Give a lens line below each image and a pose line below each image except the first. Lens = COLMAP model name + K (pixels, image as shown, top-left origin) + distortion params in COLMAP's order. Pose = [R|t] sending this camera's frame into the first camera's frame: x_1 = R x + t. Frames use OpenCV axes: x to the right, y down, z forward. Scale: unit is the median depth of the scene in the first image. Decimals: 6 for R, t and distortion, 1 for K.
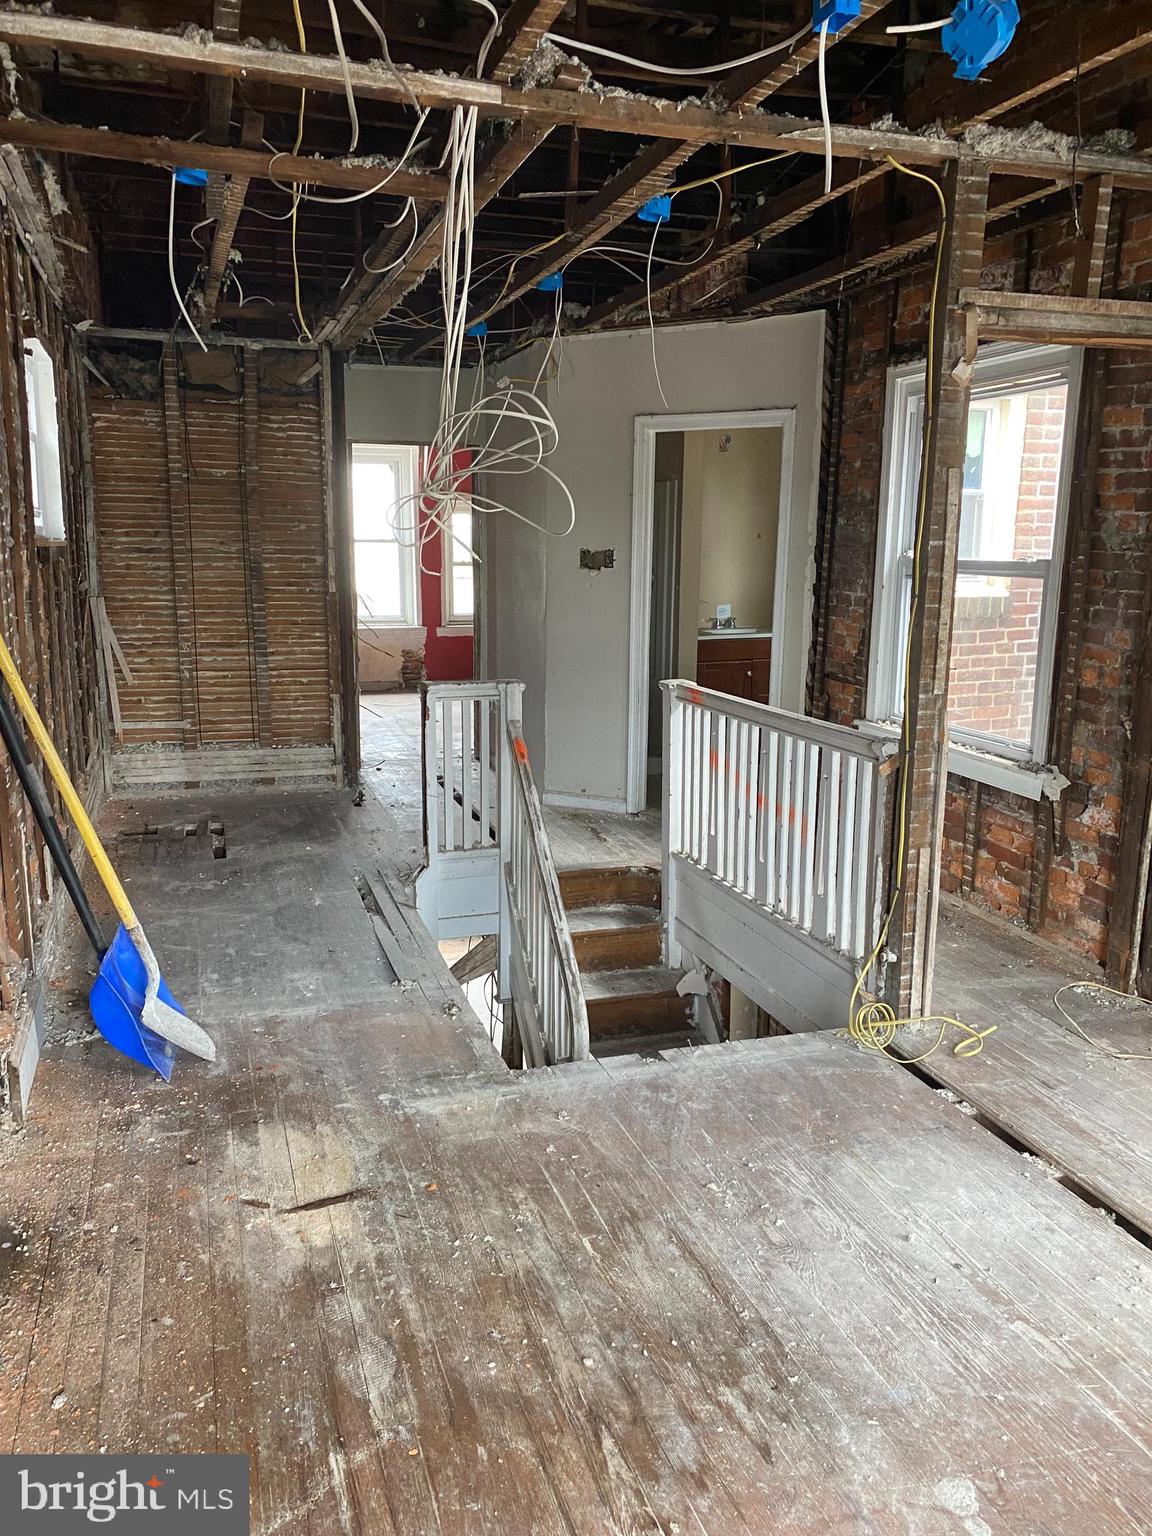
lens RADIAL K [[1168.5, 0, 575.0], [0, 1168.5, 768.7], [0, 0, 1]] dist [0.024916, -0.004742]
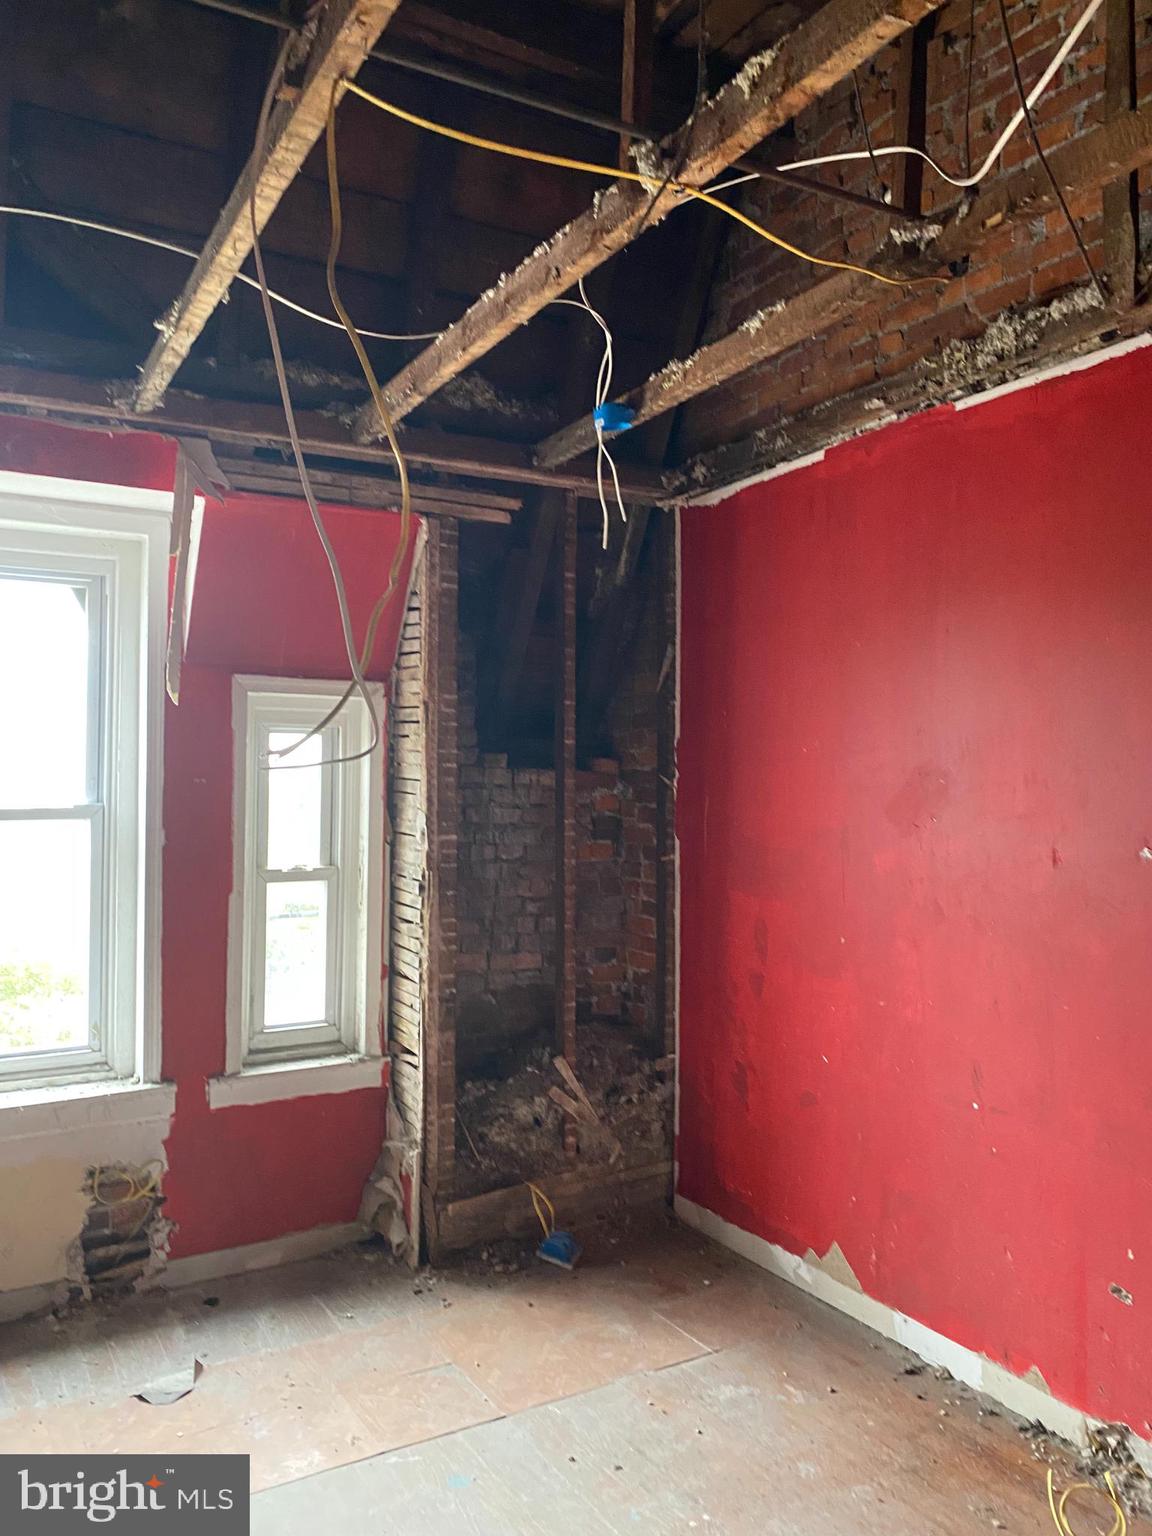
lens RADIAL K [[1168.5, 0, 582.4], [0, 1168.5, 768.7], [0, 0, 1]] dist [0.024916, -0.004742]
pose [[0.977971, 0.009650, 0.208518, -0.087268], [0.033636, 0.978591, -0.203046, -0.135618], [-0.206013, 0.205587, 0.956709, 0.663064]]
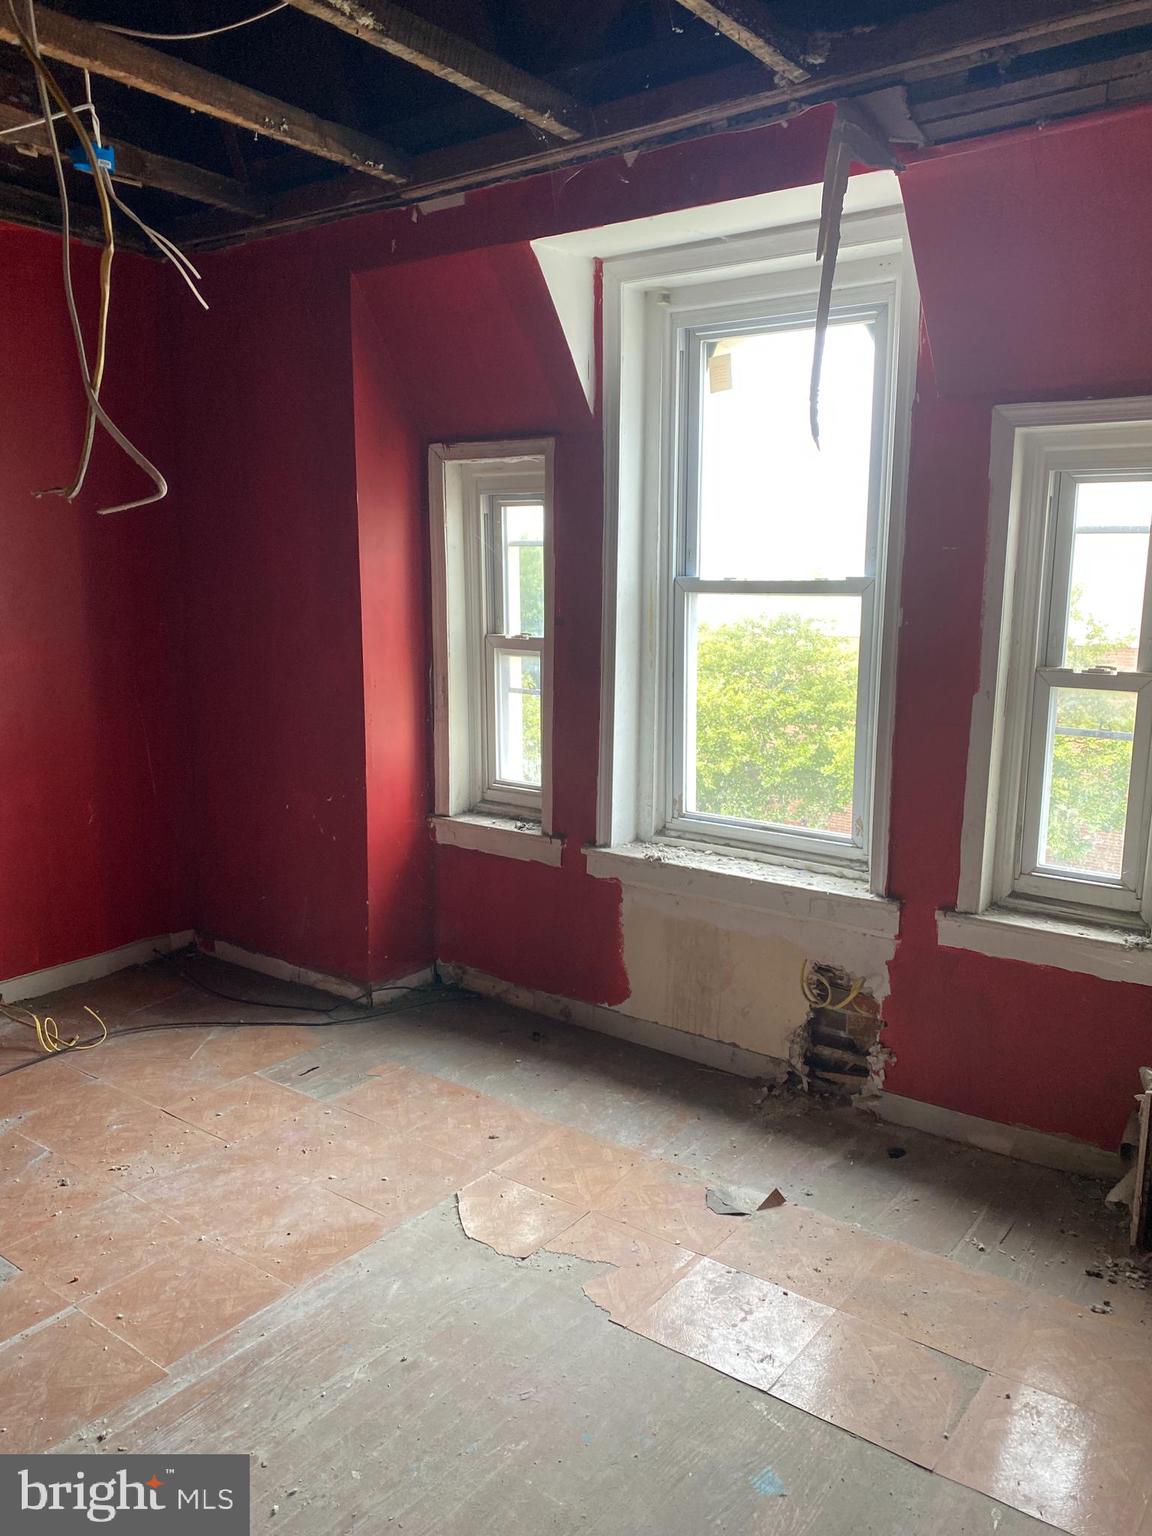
lens RADIAL K [[1168.5, 0, 579.3], [0, 1168.5, 765.4], [0, 0, 1]] dist [0.024916, -0.004742]
pose [[0.584237, 0.144720, -0.798576, 0.039732], [-0.164494, 0.984665, 0.058099, -0.155445], [0.794738, 0.097417, 0.599084, 0.775890]]
